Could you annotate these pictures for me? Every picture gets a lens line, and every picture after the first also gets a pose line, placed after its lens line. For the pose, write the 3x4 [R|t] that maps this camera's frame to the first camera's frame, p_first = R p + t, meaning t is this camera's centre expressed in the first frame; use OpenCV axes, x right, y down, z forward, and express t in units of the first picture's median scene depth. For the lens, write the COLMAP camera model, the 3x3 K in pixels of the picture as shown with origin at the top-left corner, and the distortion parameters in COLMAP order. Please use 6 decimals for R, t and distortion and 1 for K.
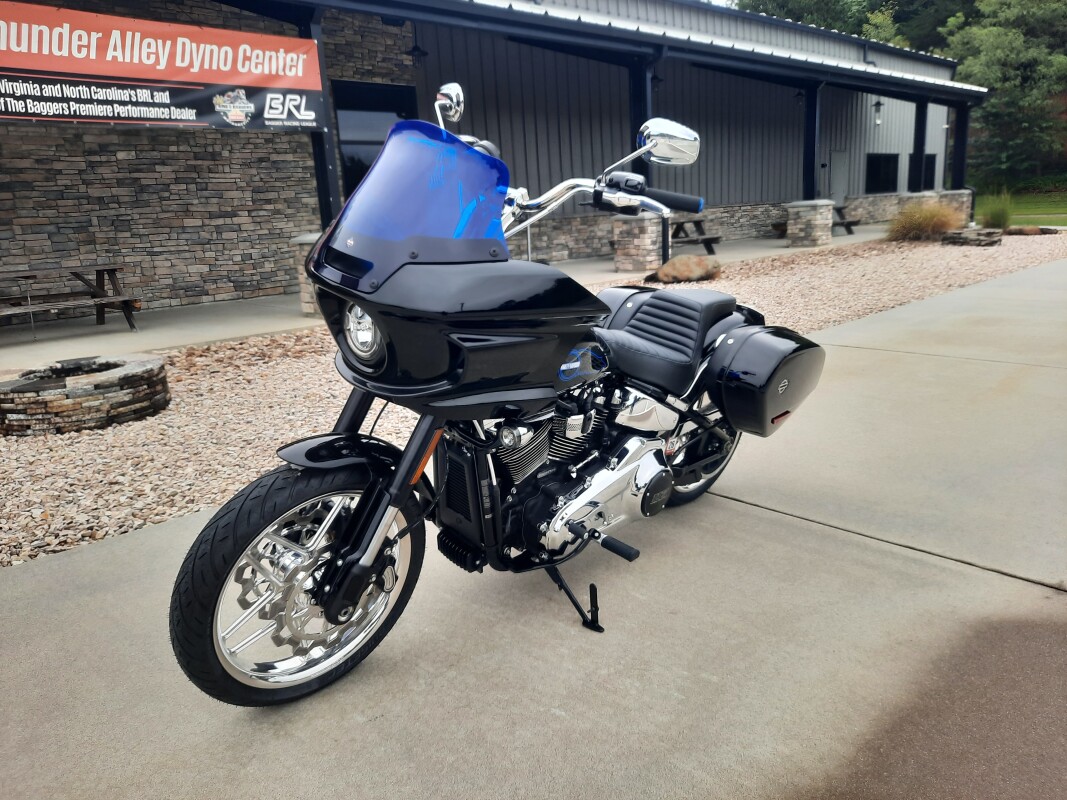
lens RADIAL K [[791.5, 0, 533.5], [0, 791.5, 400.0], [0, 0, 1]] dist [0.000932, 0.007500]
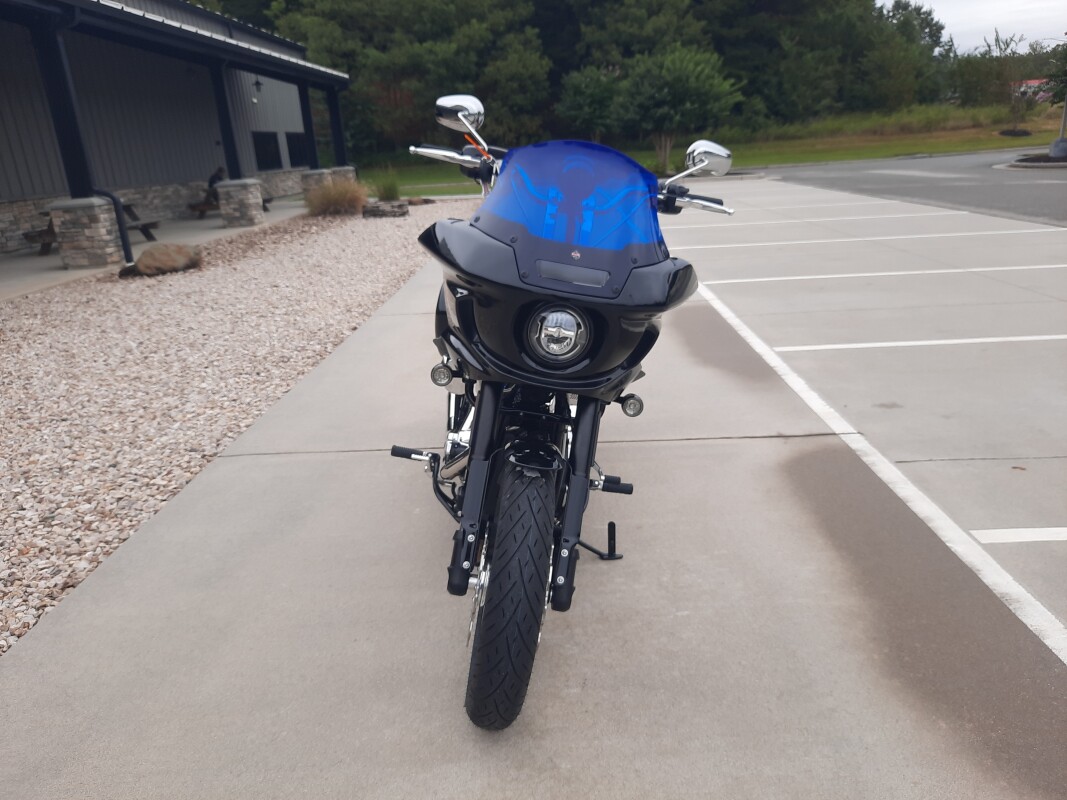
lens RADIAL K [[791.5, 0, 533.5], [0, 791.5, 400.0], [0, 0, 1]] dist [0.000932, 0.007500]
pose [[0.713533, -0.208020, 0.669028, -0.110755], [0.187766, 0.976751, 0.103444, -0.013578], [-0.674992, 0.051810, 0.736003, 0.026521]]
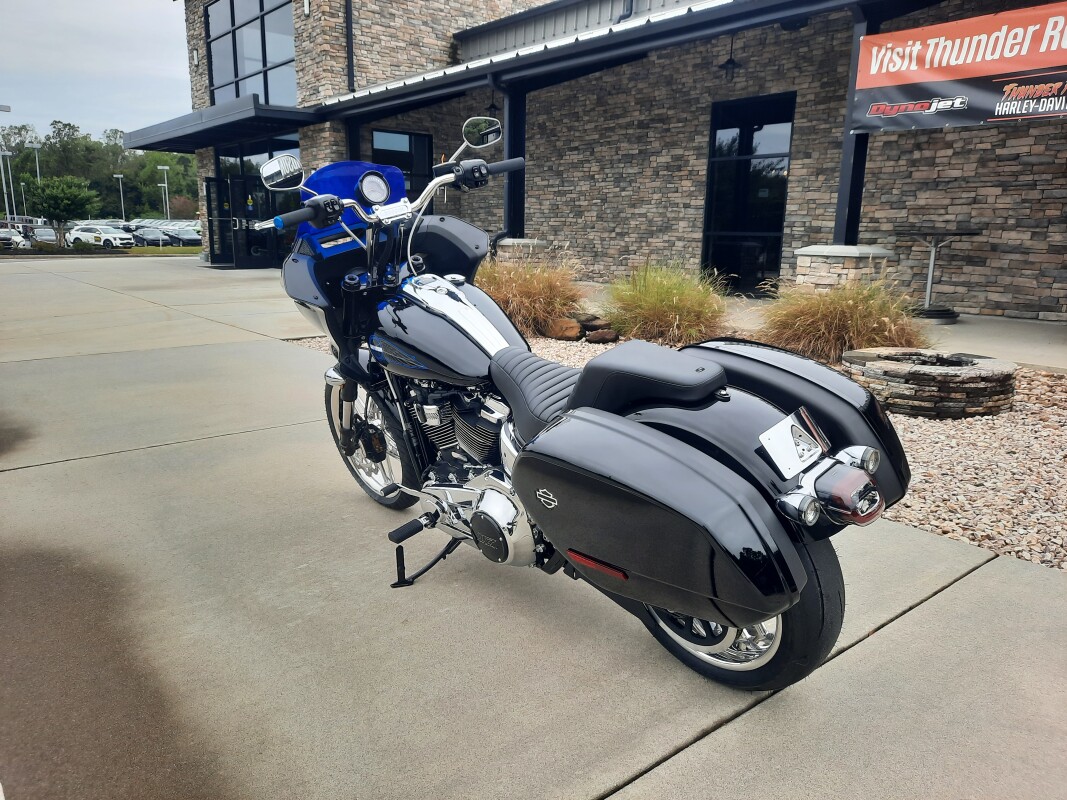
lens RADIAL K [[783.4, 0, 534.2], [0, 783.4, 376.6], [0, 0, 1]] dist [0.069681, 0.001239]
pose [[-0.062152, 0.240713, -0.968604, 0.165944], [-0.245803, 0.936897, 0.248606, -0.050789], [0.967325, 0.253537, 0.000938, 0.162864]]
